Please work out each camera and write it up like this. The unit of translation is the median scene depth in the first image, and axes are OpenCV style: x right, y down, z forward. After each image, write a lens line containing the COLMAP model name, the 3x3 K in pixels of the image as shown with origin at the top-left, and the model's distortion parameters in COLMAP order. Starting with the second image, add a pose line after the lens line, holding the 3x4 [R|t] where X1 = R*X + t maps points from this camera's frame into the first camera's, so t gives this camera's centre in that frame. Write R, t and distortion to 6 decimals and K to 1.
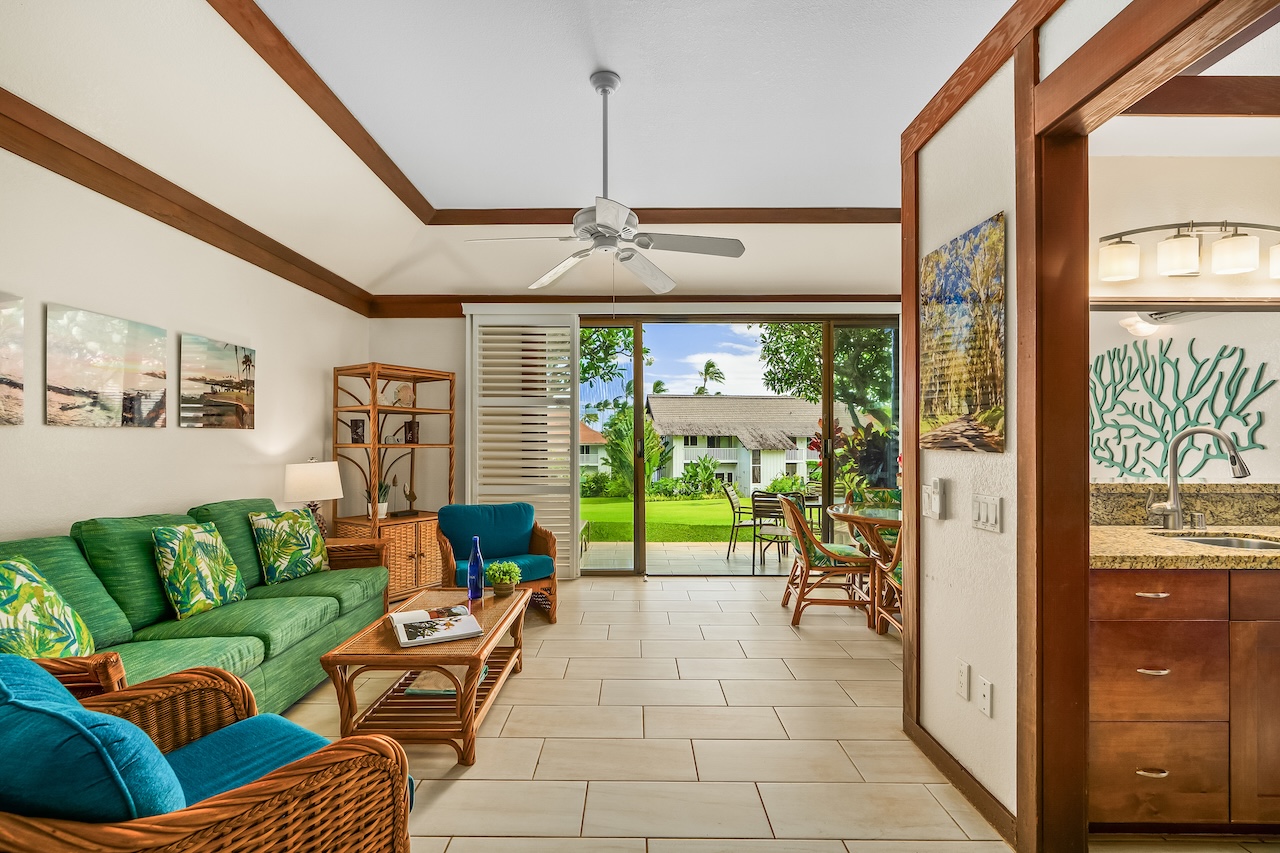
lens RADIAL K [[586.4, 0, 630.1], [0, 586.4, 440.6], [0, 0, 1]] dist [-0.007356, 0.000454]
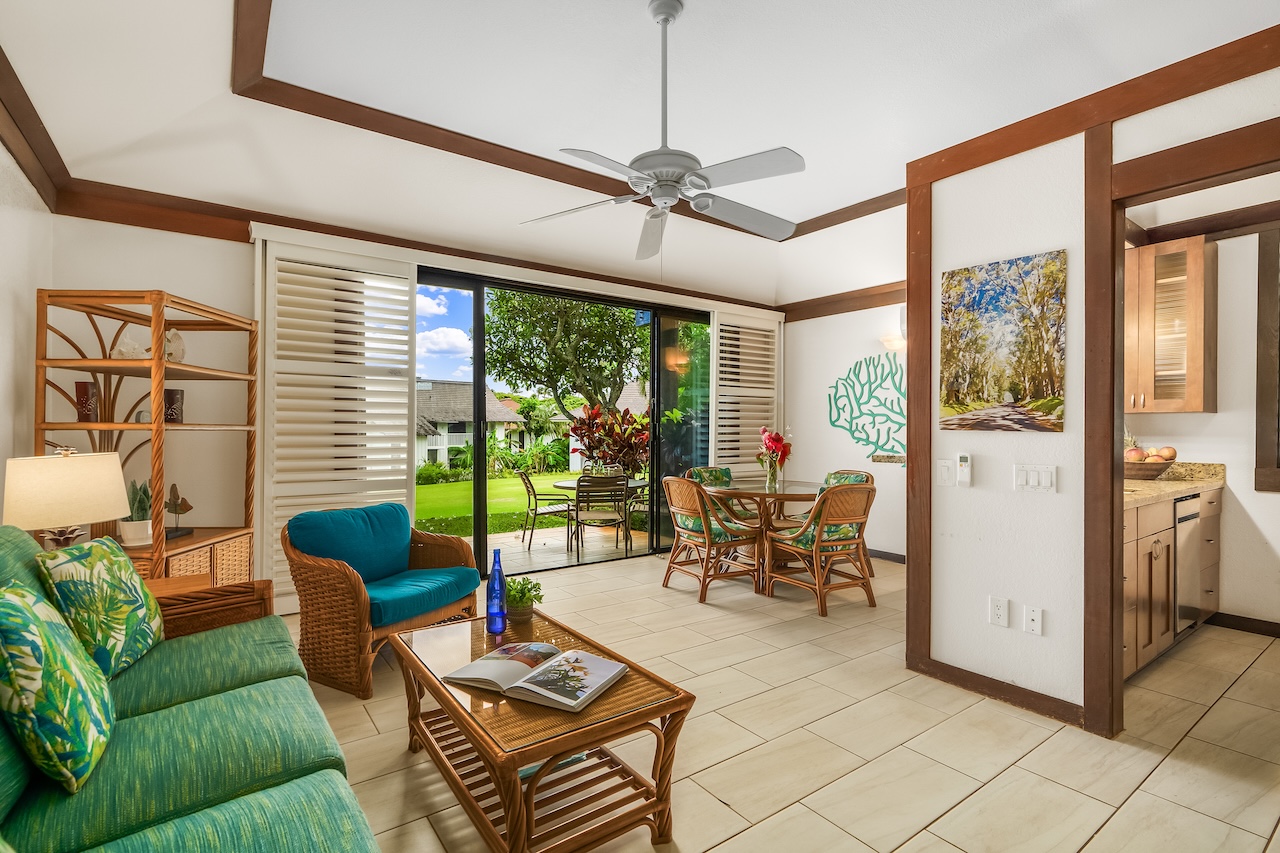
lens RADIAL K [[595.7, 0, 628.5], [0, 595.7, 426.2], [0, 0, 1]] dist [-0.005445, 0.000636]
pose [[0.811030, 0.005244, 0.584981, -0.475106], [-0.005504, 0.999984, -0.001334, 0.007601], [-0.584979, -0.002138, 0.811046, 0.243070]]
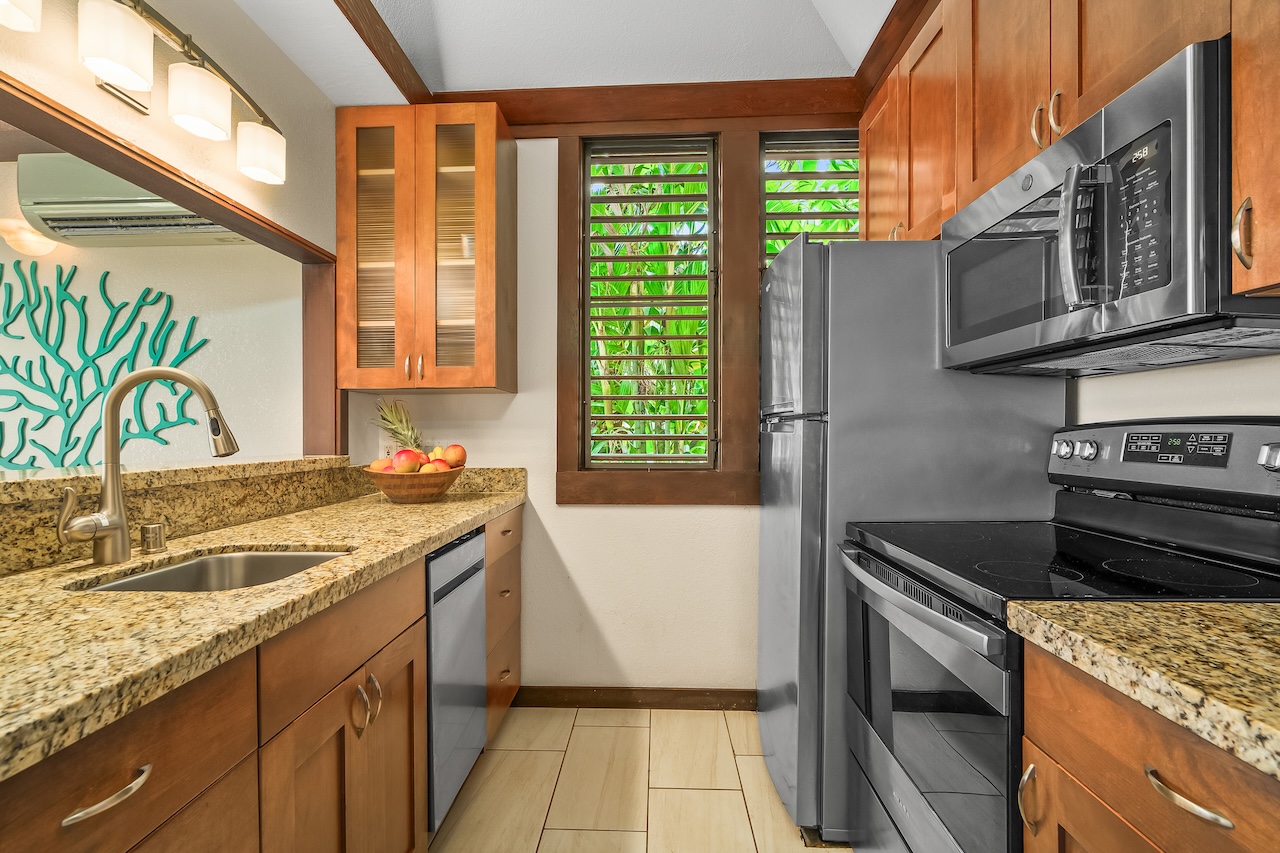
lens RADIAL K [[591.3, 0, 622.3], [0, 591.3, 433.7], [0, 0, 1]] dist [-0.002274, 0.000508]
pose [[0.051919, -0.004004, 0.998643, 0.266435], [0.003610, 0.999986, 0.003822, 0.022889], [-0.998645, 0.003406, 0.051933, 0.320698]]
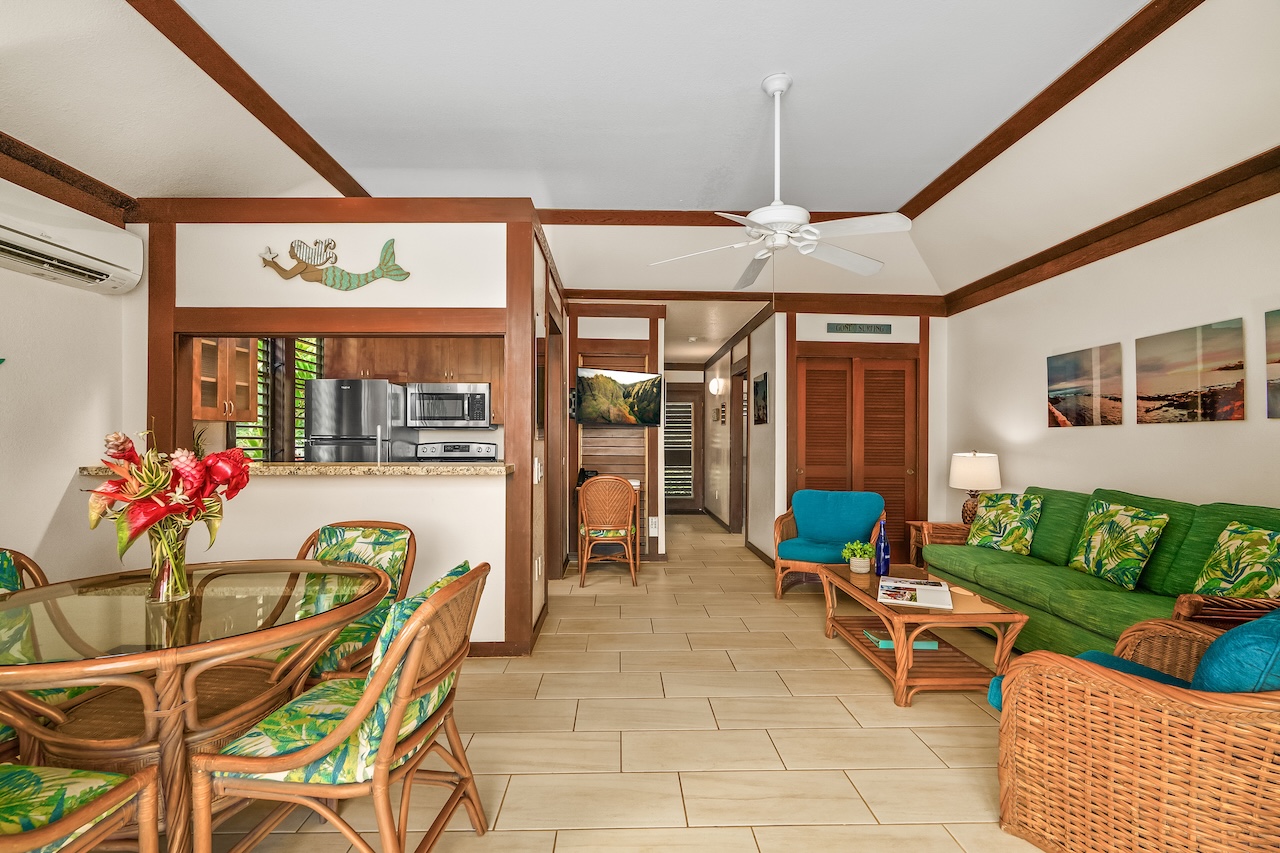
lens RADIAL K [[579.0, 0, 632.6], [0, 579.0, 439.1], [0, 0, 1]] dist [-0.009542, 0.000154]
pose [[-0.999348, -0.001616, -0.036074, 0.195347], [-0.001614, 0.999999, -0.000092, 0.008830], [0.036074, -0.000034, -0.999349, 1.574422]]
